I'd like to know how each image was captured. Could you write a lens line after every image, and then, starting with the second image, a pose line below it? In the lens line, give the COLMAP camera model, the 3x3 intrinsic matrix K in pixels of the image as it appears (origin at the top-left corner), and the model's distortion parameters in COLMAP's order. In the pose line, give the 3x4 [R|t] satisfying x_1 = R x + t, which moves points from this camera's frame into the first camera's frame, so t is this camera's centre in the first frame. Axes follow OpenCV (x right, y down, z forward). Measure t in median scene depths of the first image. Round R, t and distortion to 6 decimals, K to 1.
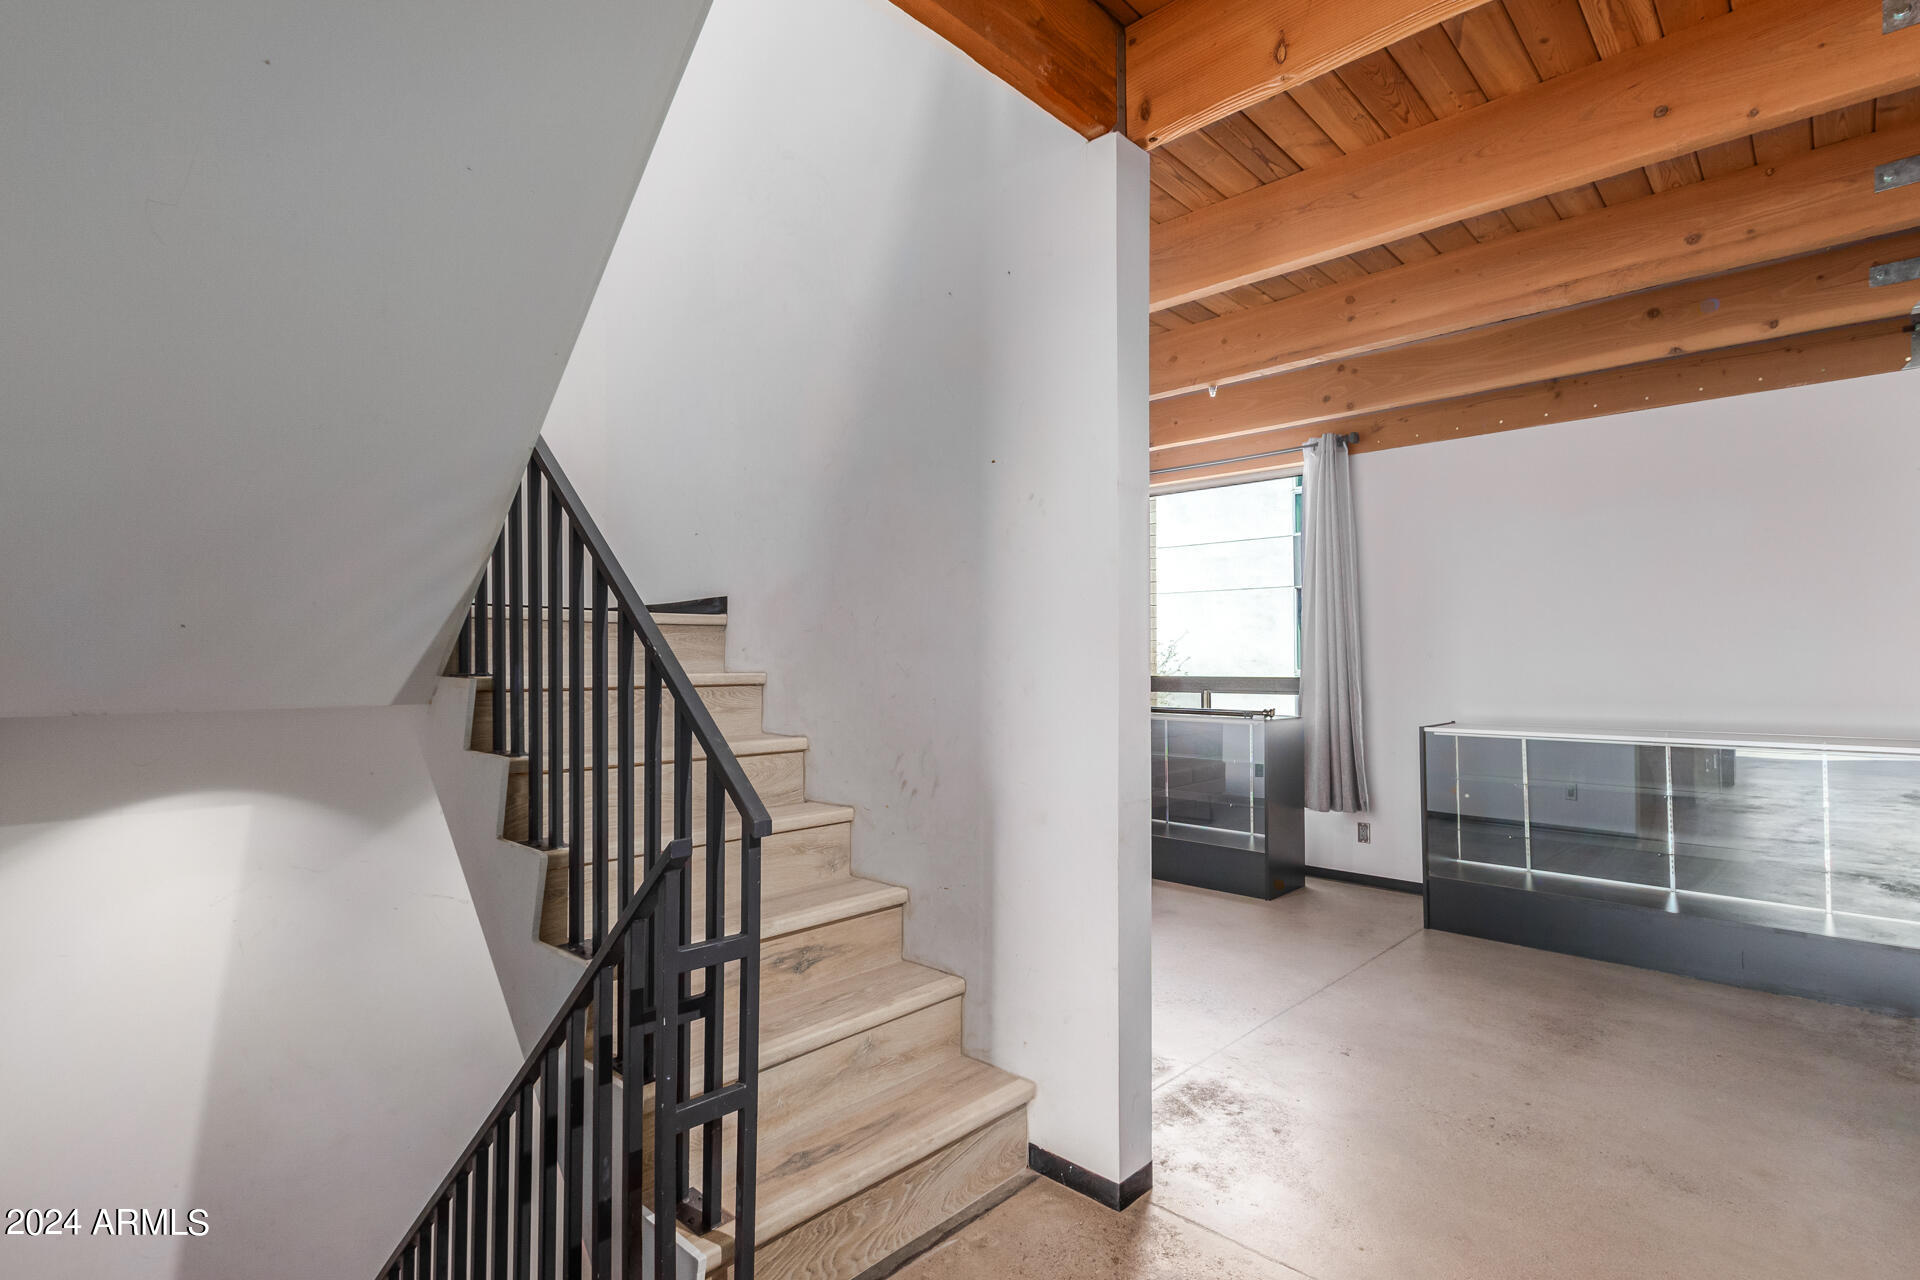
lens RADIAL K [[922.1, 0, 969.0], [0, 922.1, 642.9], [0, 0, 1]] dist [0.009641, -0.004073]
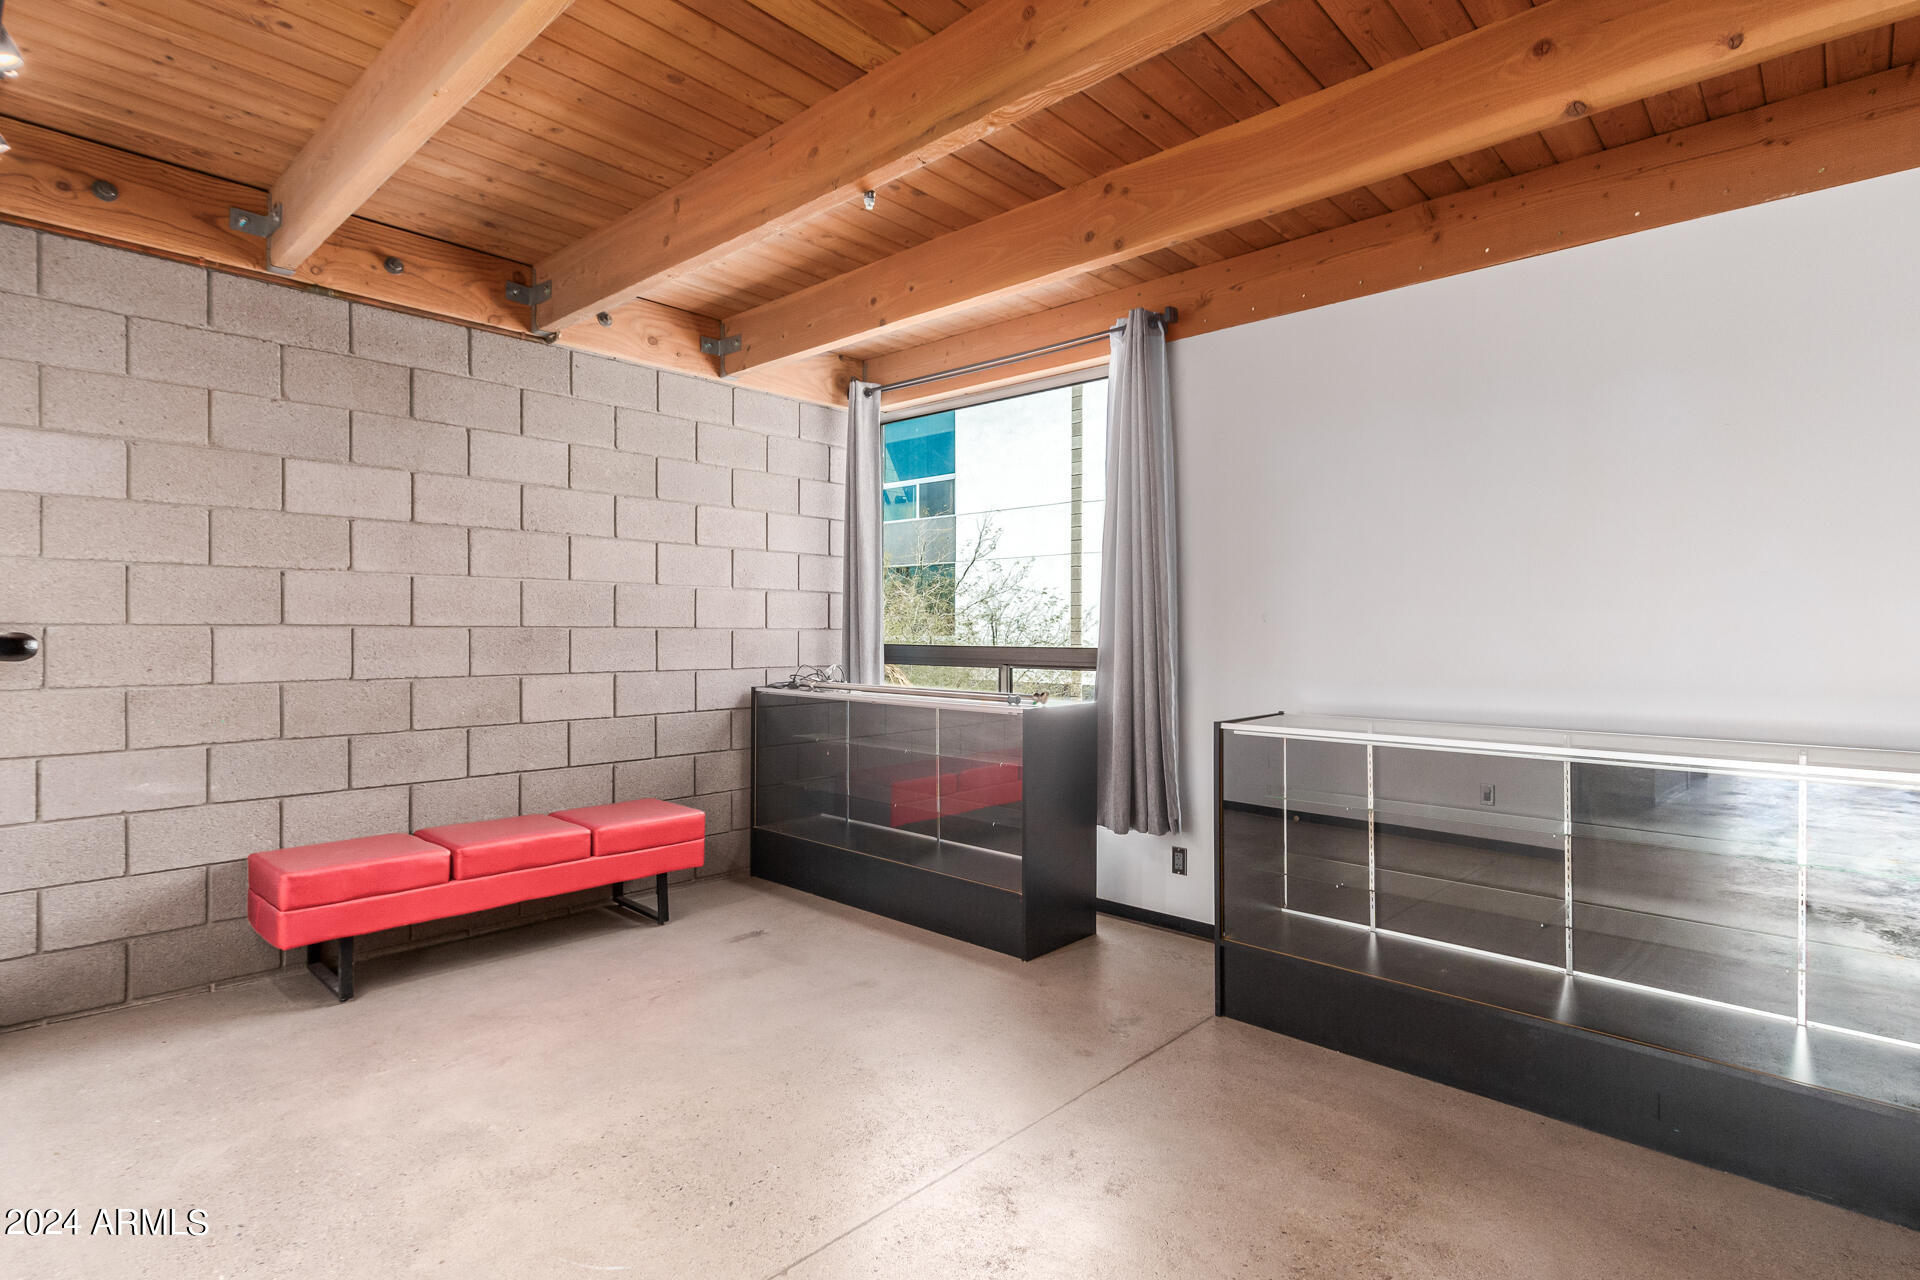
lens RADIAL K [[922.1, 0, 971.9], [0, 922.1, 639.7], [0, 0, 1]] dist [0.009641, -0.004073]
pose [[0.999996, 0.001383, 0.002625, 0.266932], [-0.001462, 0.999536, 0.030410, 0.009199], [-0.002581, -0.030414, 0.999534, 0.280922]]
